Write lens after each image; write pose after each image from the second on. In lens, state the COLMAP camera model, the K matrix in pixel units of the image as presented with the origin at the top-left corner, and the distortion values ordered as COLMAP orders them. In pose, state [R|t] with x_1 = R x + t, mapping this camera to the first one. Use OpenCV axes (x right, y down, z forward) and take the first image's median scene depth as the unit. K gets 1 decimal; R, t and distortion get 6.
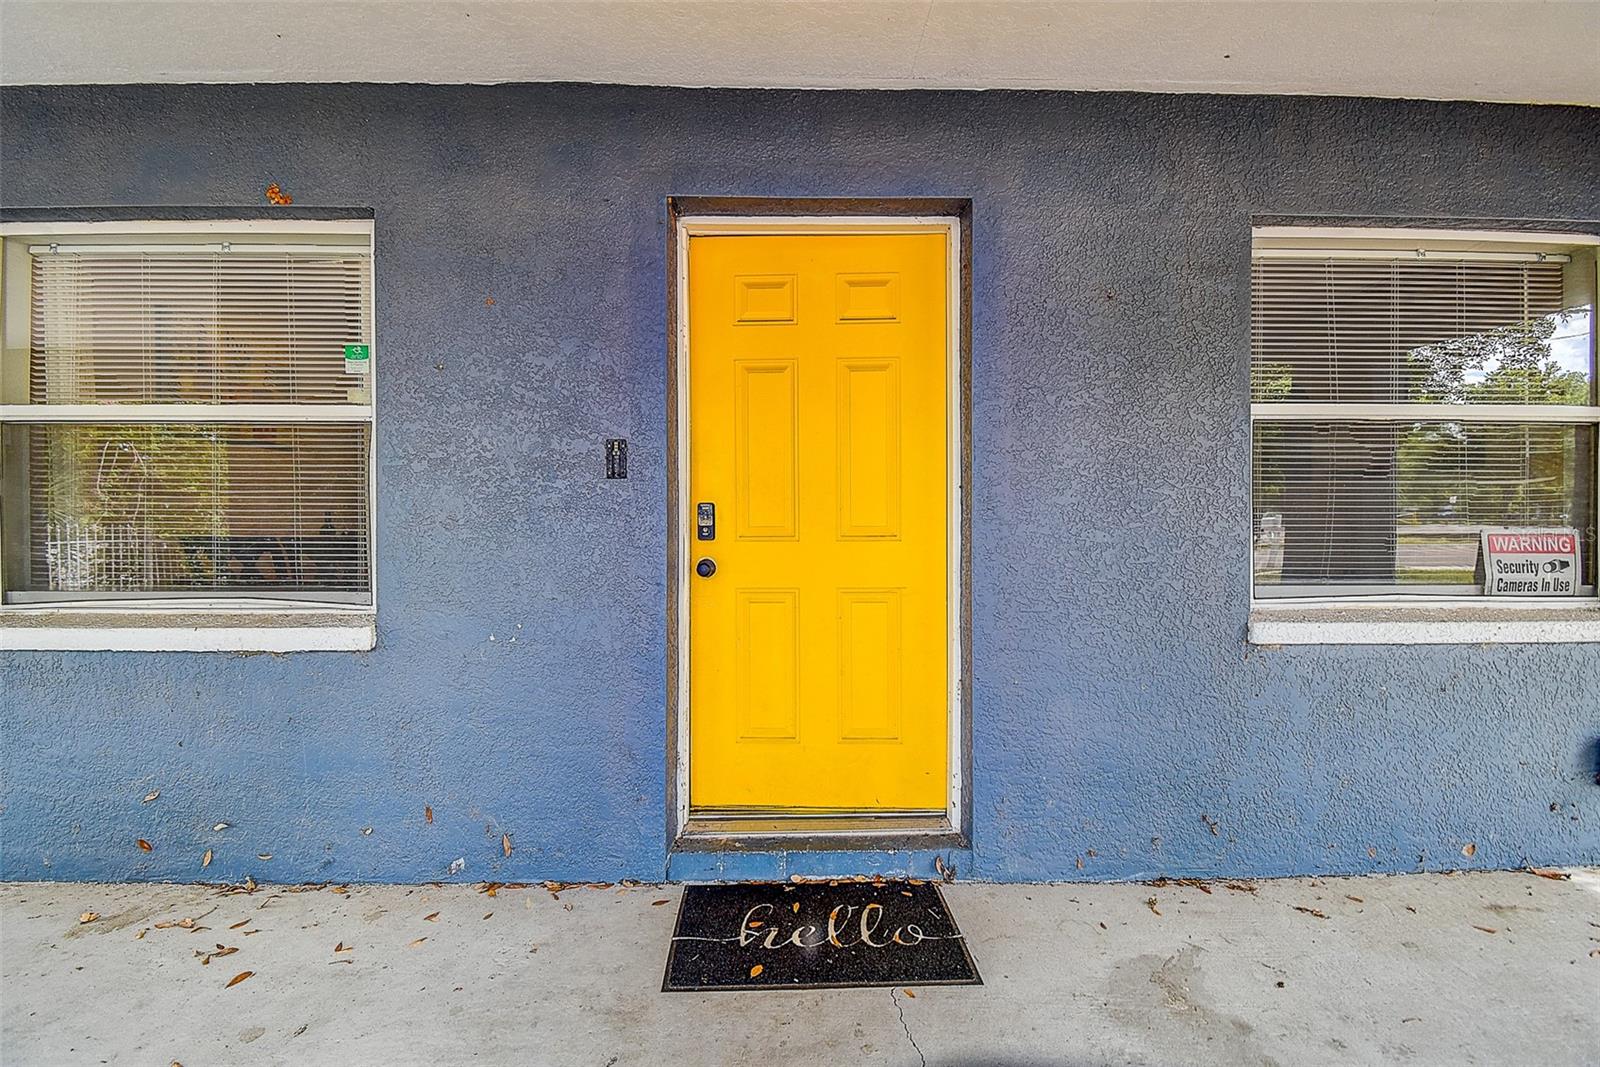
lens RADIAL K [[696.3, 0, 799.1], [0, 696.3, 514.4], [0, 0, 1]] dist [0.021142, -0.019936]
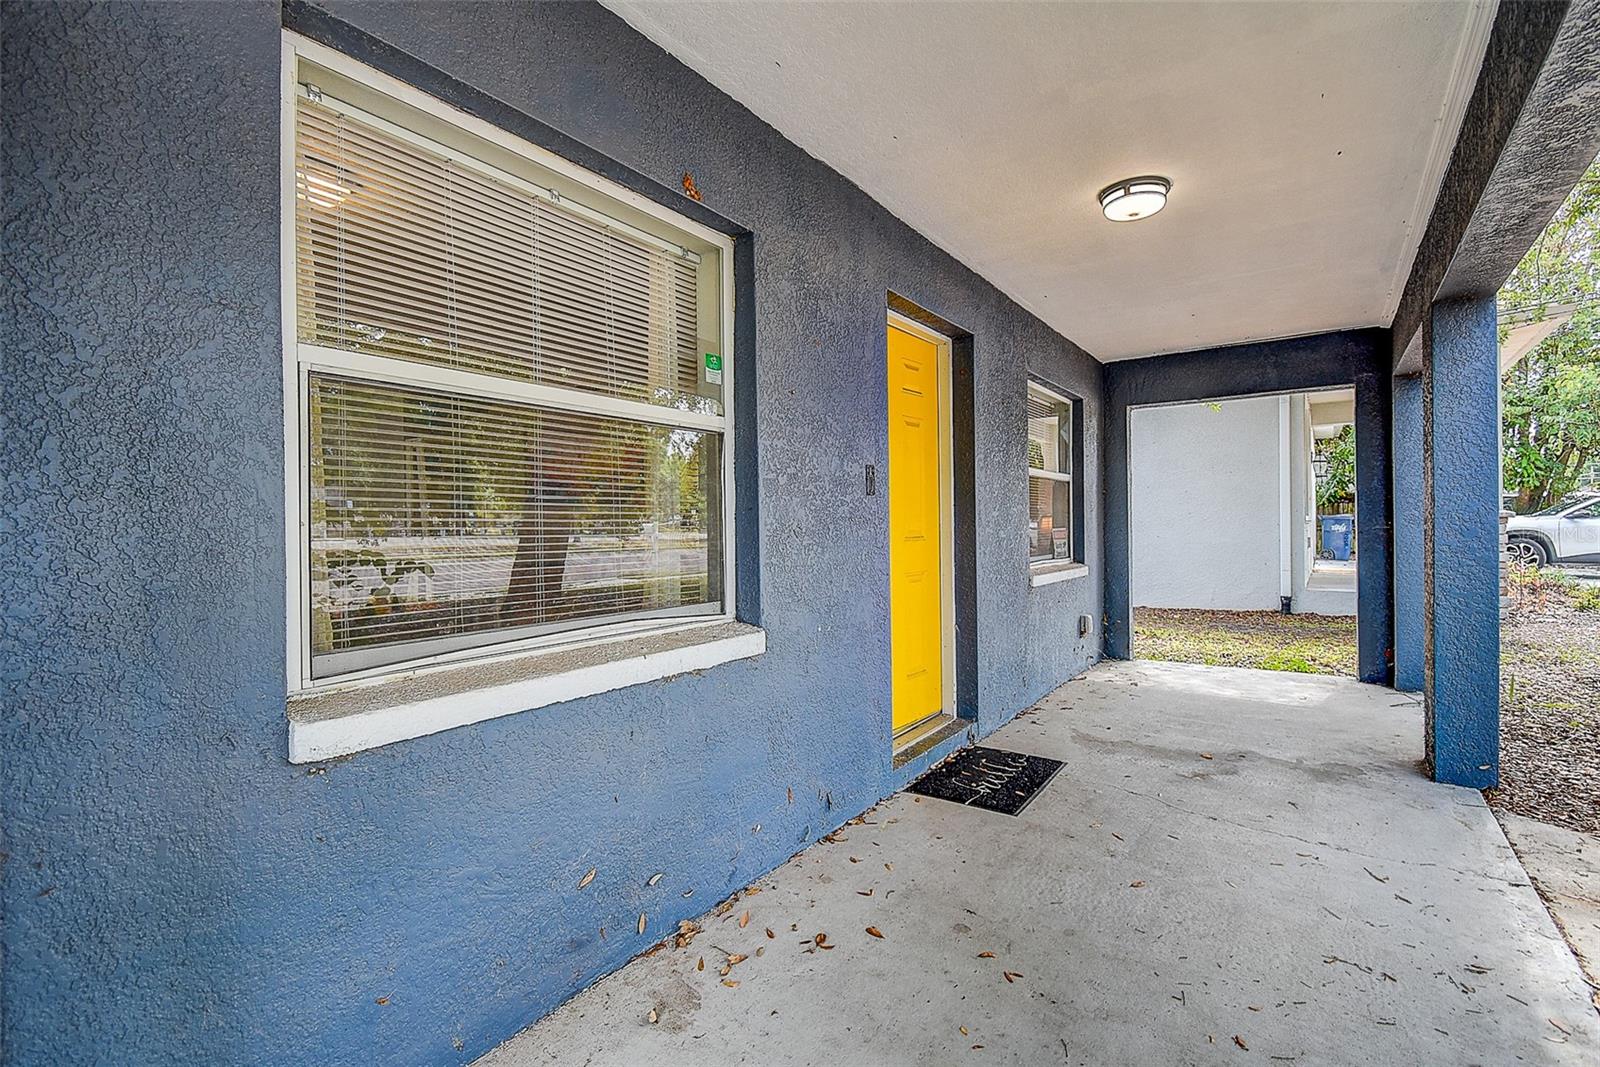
lens RADIAL K [[708.2, 0, 792.7], [0, 708.2, 527.2], [0, 0, 1]] dist [0.026230, -0.023541]
pose [[0.618836, -0.010011, 0.785456, -1.409374], [0.016147, 0.999870, 0.000023, 0.005687], [-0.785354, 0.012668, 0.618917, 0.299109]]
